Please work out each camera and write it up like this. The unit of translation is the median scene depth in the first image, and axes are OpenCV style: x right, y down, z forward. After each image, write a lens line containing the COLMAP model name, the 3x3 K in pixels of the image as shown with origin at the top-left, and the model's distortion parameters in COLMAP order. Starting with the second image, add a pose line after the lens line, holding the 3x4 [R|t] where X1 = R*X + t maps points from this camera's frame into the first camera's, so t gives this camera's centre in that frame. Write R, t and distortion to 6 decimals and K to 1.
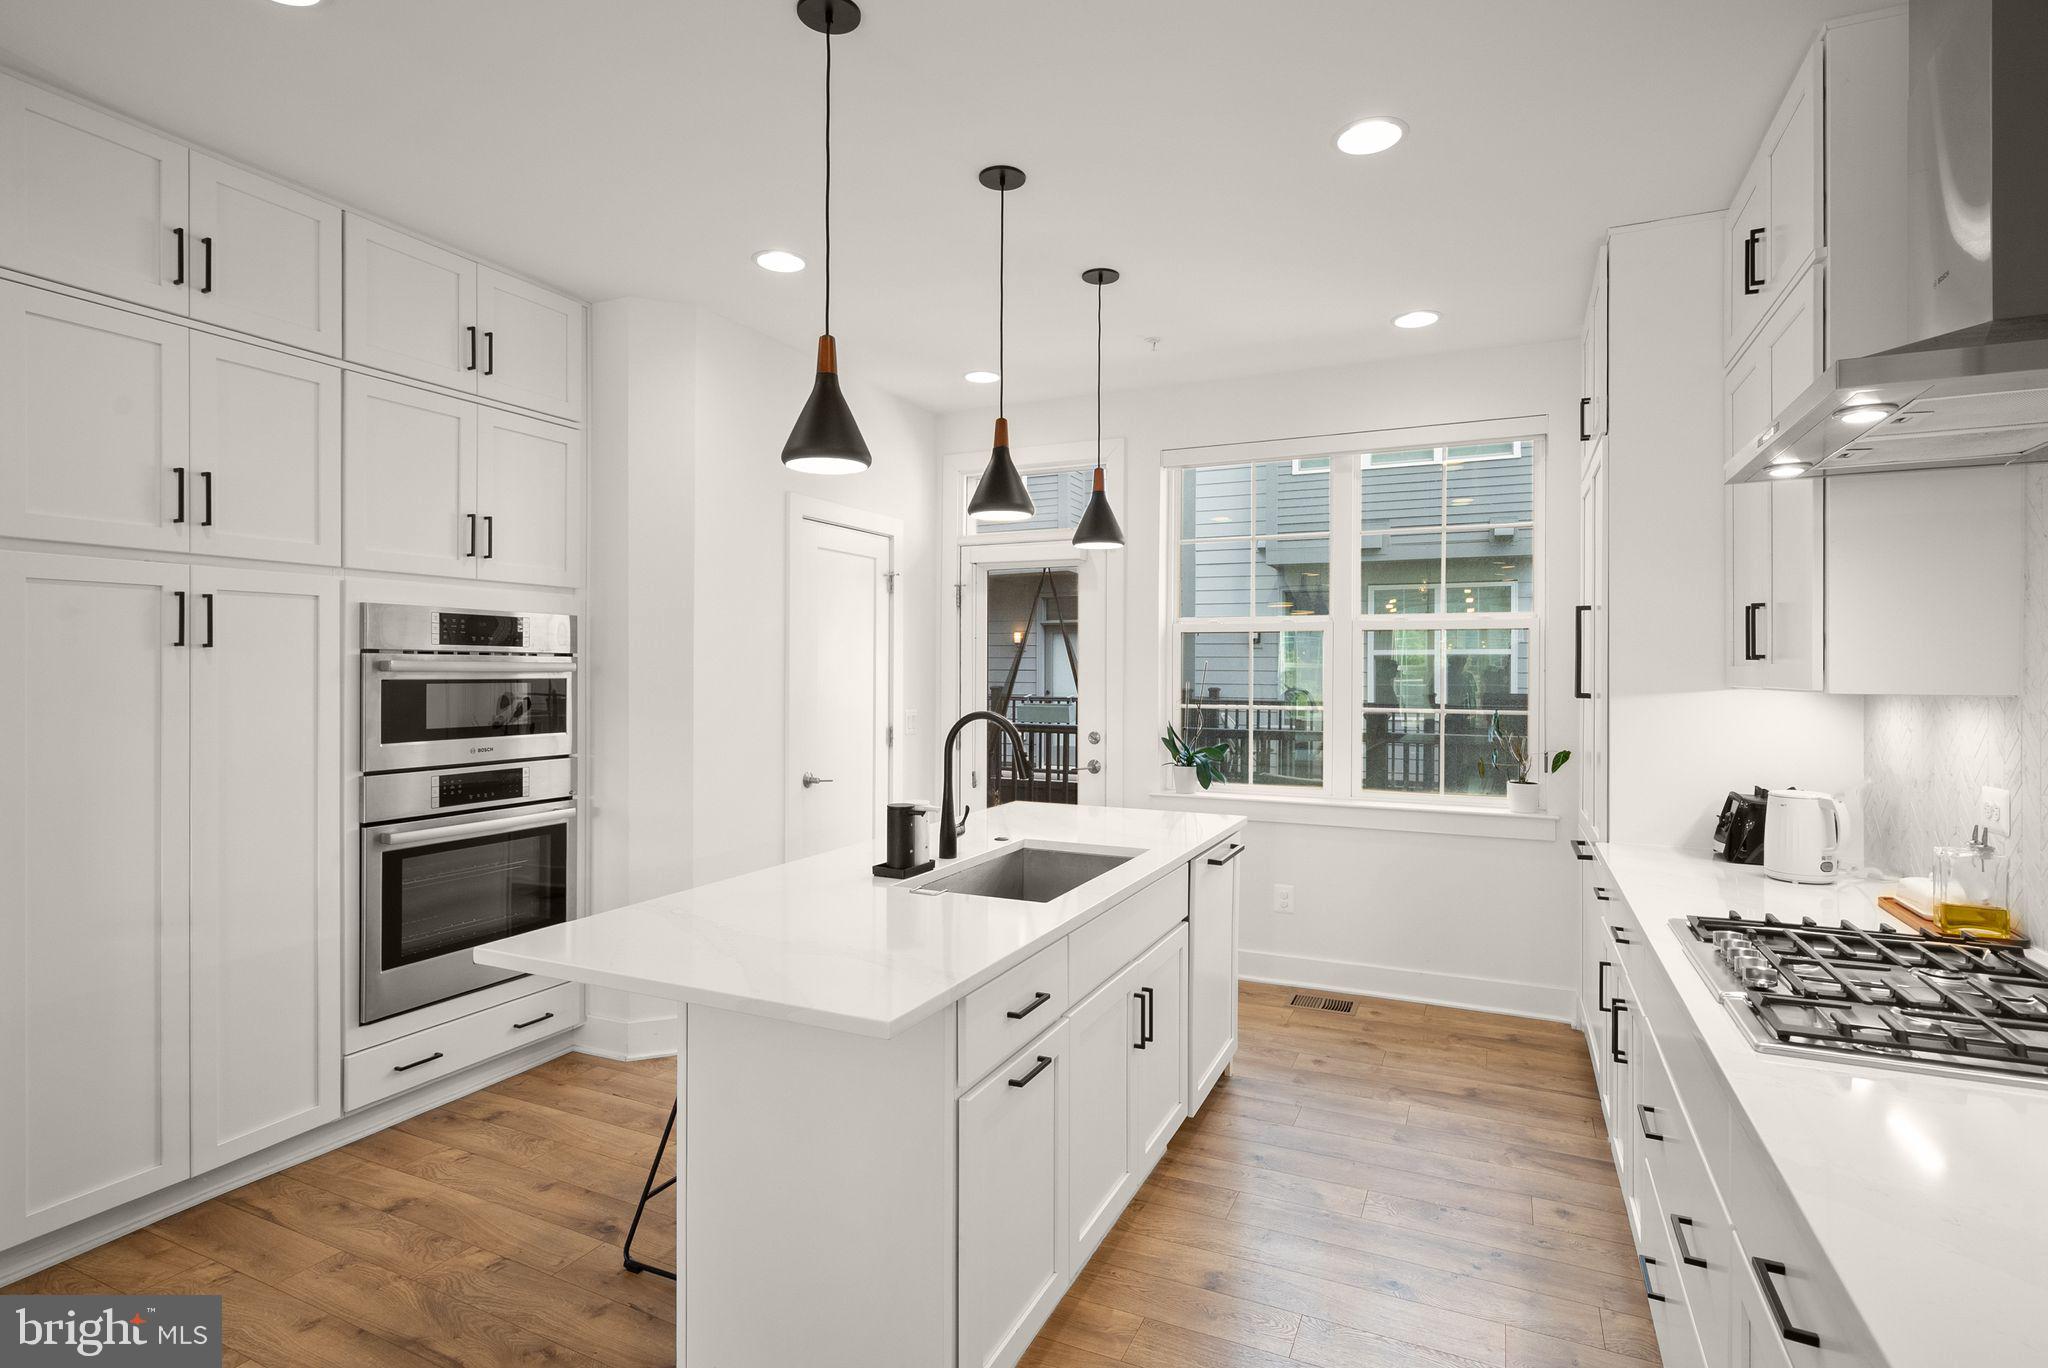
lens RADIAL K [[1015.7, 0, 1021.5], [0, 1015.7, 668.8], [0, 0, 1]] dist [-0.000417, 0.001388]
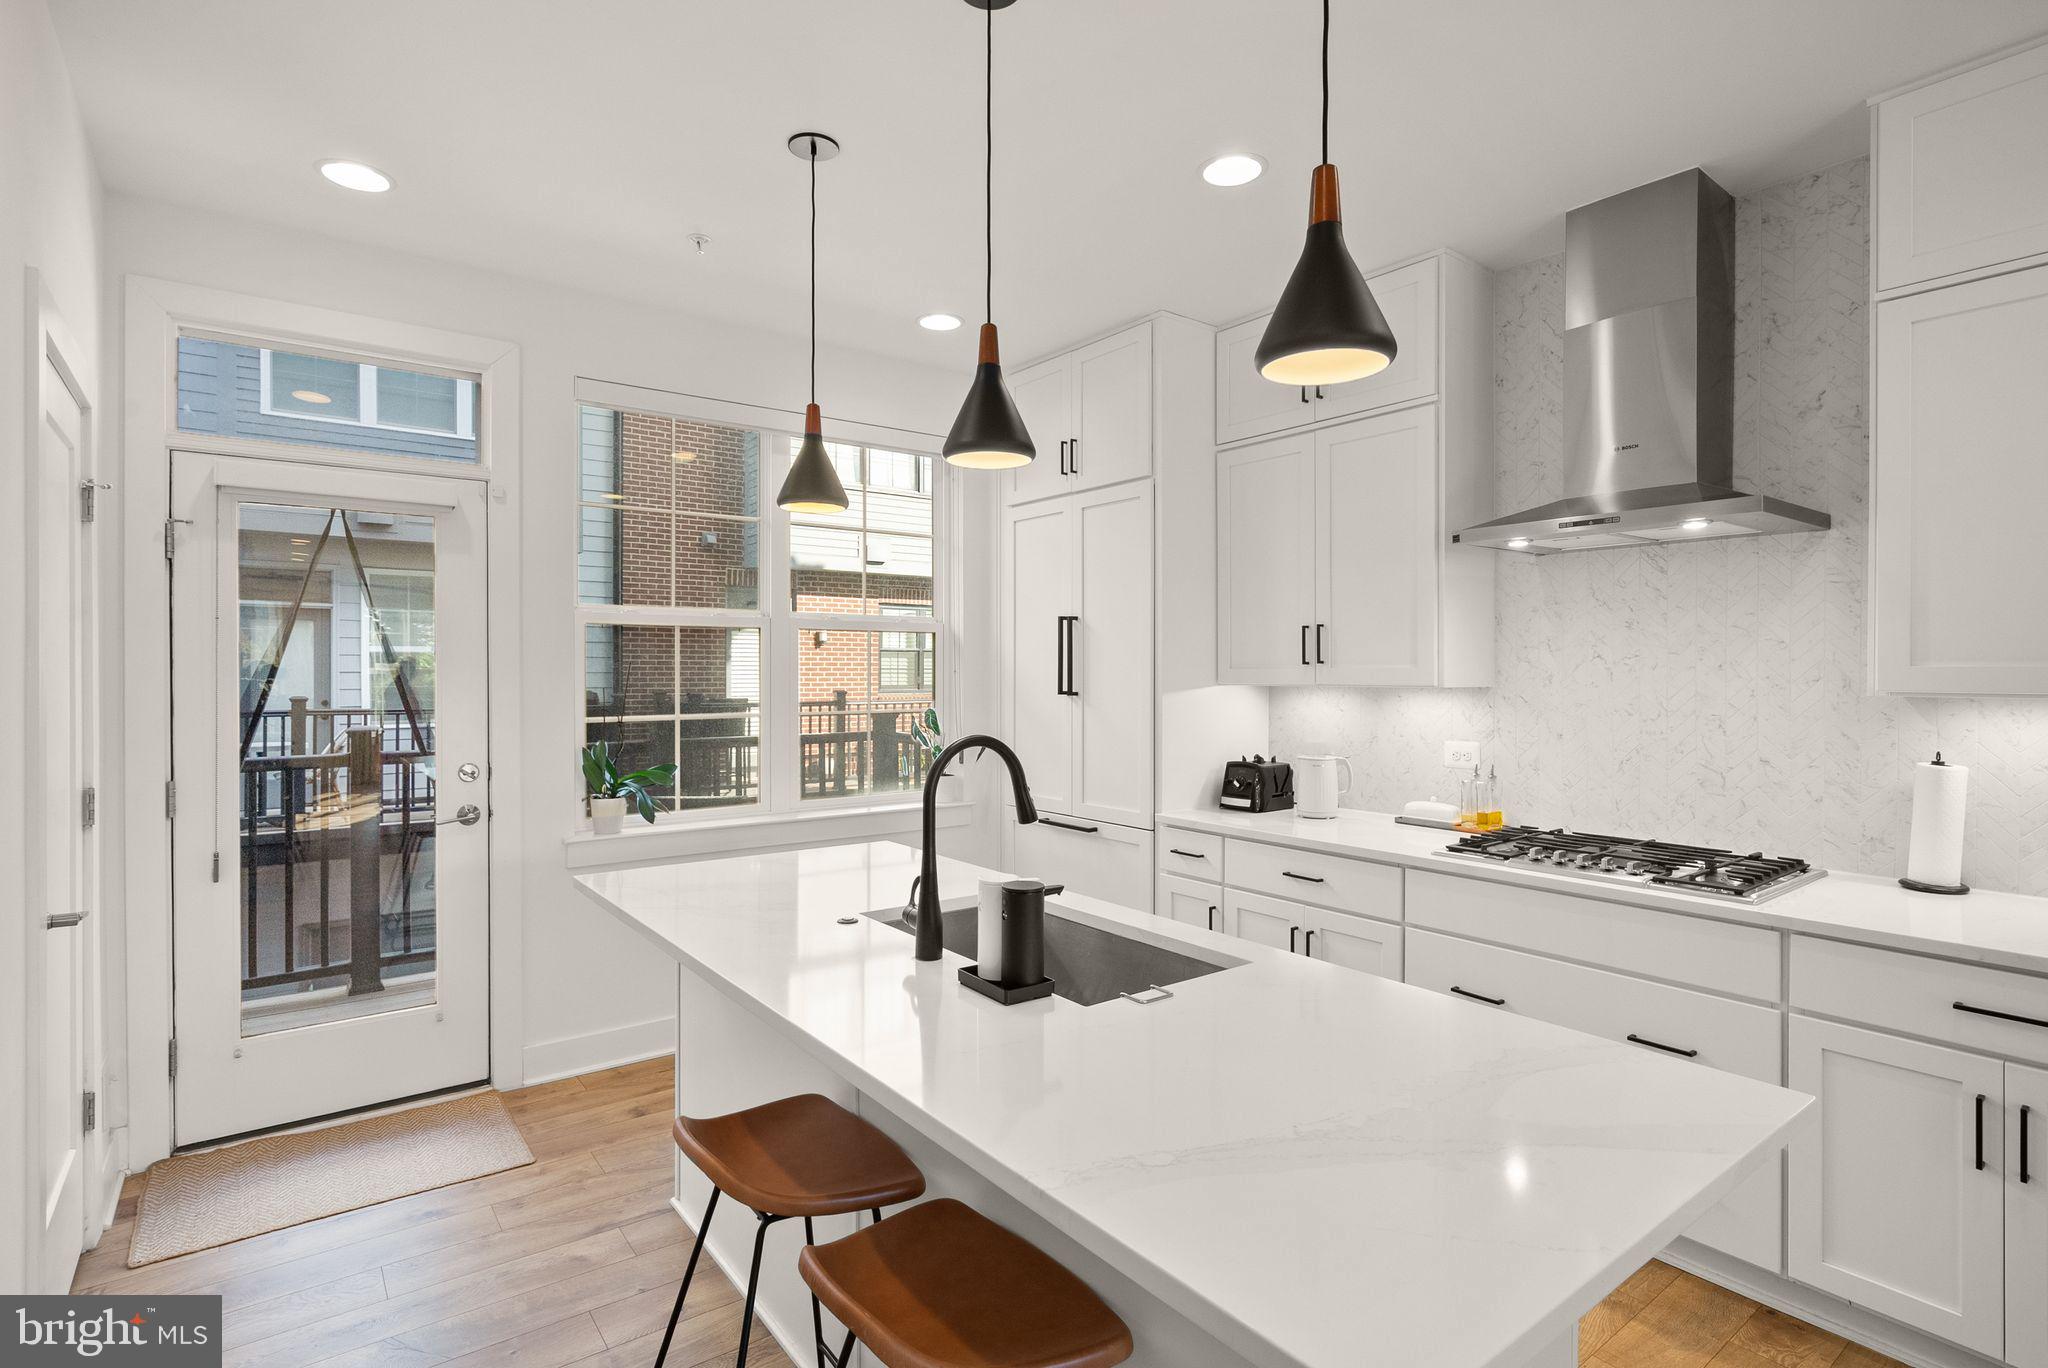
lens RADIAL K [[1005.9, 0, 1018.5], [0, 1005.9, 672.6], [0, 0, 1]] dist [0.002042, -0.000498]
pose [[0.463070, -0.005094, 0.886307, -0.536774], [0.000204, 0.999984, 0.005641, -0.004401], [-0.886322, -0.002432, 0.463063, 0.547441]]
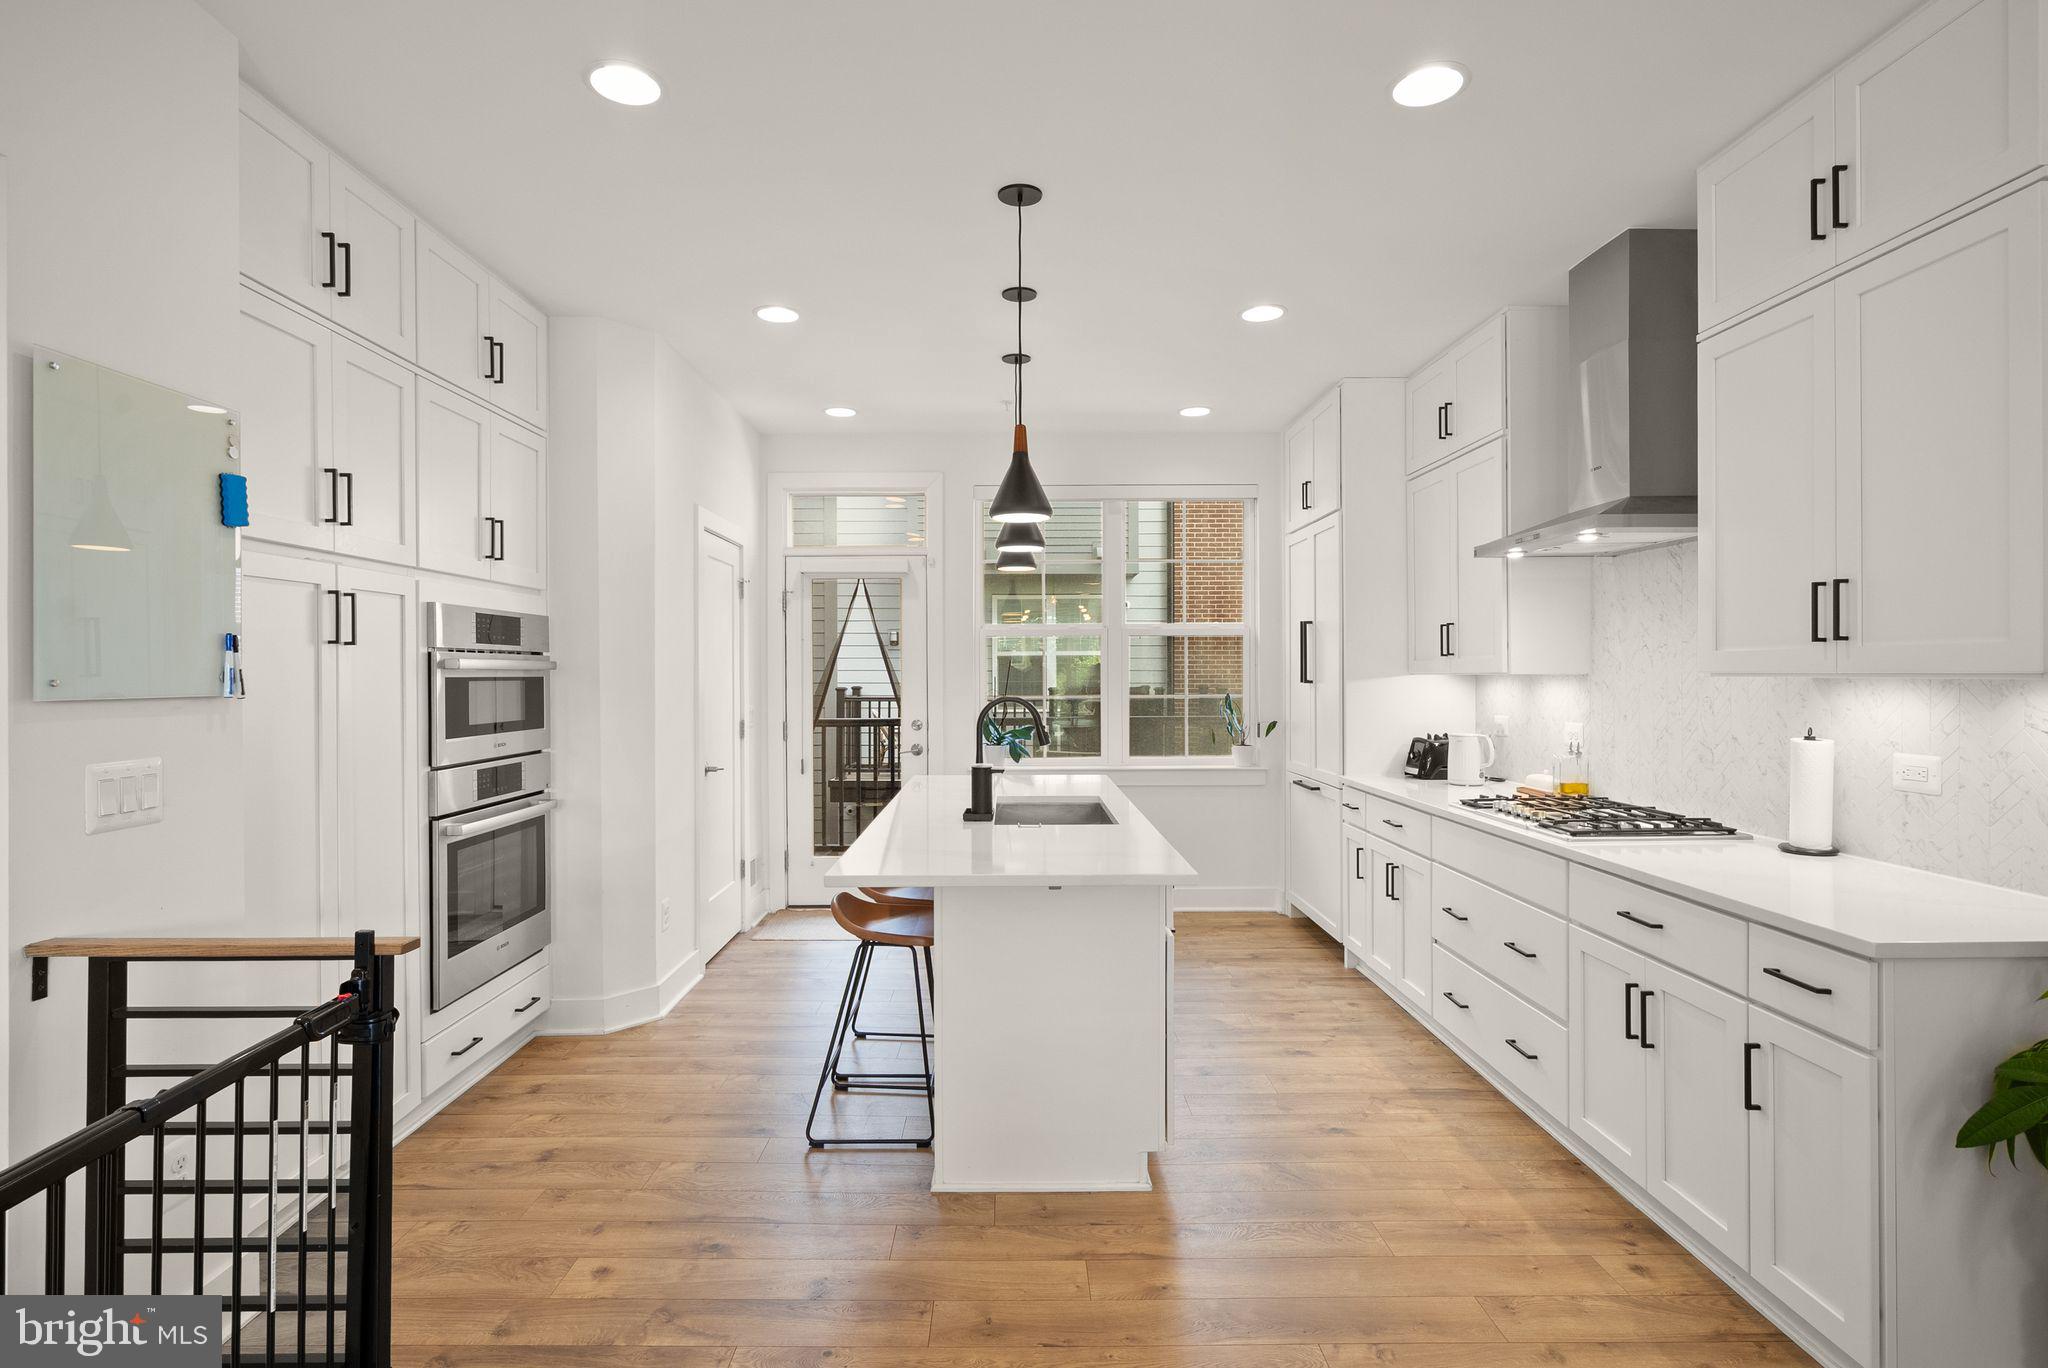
lens RADIAL K [[1013.6, 0, 1013.8], [0, 1013.6, 674.1], [0, 0, 1]] dist [0.000531, 0.000391]
pose [[0.901807, -0.007844, 0.432069, -0.506214], [0.006623, 0.999969, 0.004331, 0.006477], [-0.432089, -0.001044, 0.901830, -0.163290]]
